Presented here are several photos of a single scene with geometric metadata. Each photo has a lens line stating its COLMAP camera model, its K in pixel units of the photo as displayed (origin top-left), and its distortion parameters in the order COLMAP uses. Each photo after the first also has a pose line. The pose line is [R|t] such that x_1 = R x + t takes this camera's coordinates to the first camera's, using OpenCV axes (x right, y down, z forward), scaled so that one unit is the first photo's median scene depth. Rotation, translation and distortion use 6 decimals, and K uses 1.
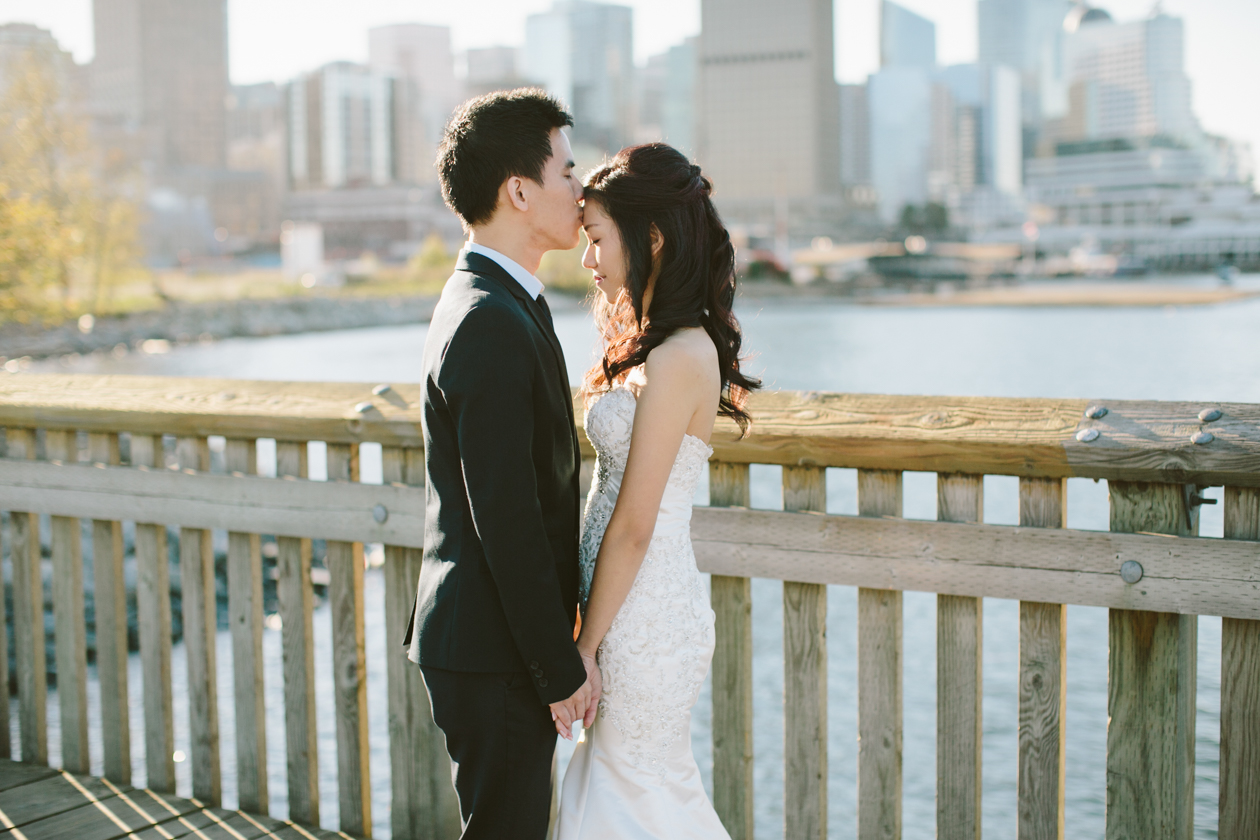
lens RADIAL K [[1901.9, 0, 632.6], [0, 1901.9, 402.0], [0, 0, 1]] dist [-0.183052, 0.444248]
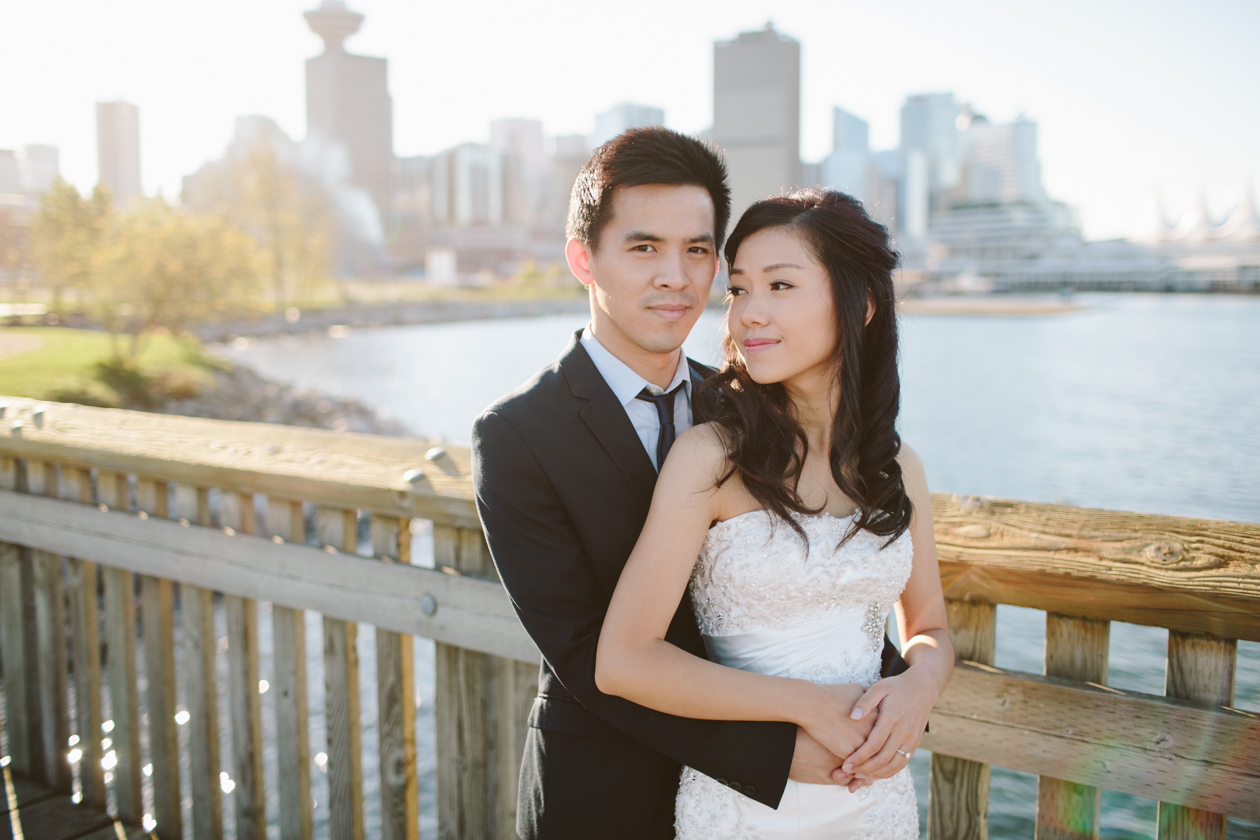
lens RADIAL K [[1229.0, 0, 630.0], [0, 1229.0, 420.0], [0, 0, 1]] dist [-0.099218, 0.134769]
pose [[0.999578, 0.019337, -0.021657, -0.031814], [-0.018409, 0.998938, 0.042247, -0.049599], [0.022451, -0.041830, 0.998872, 0.453682]]
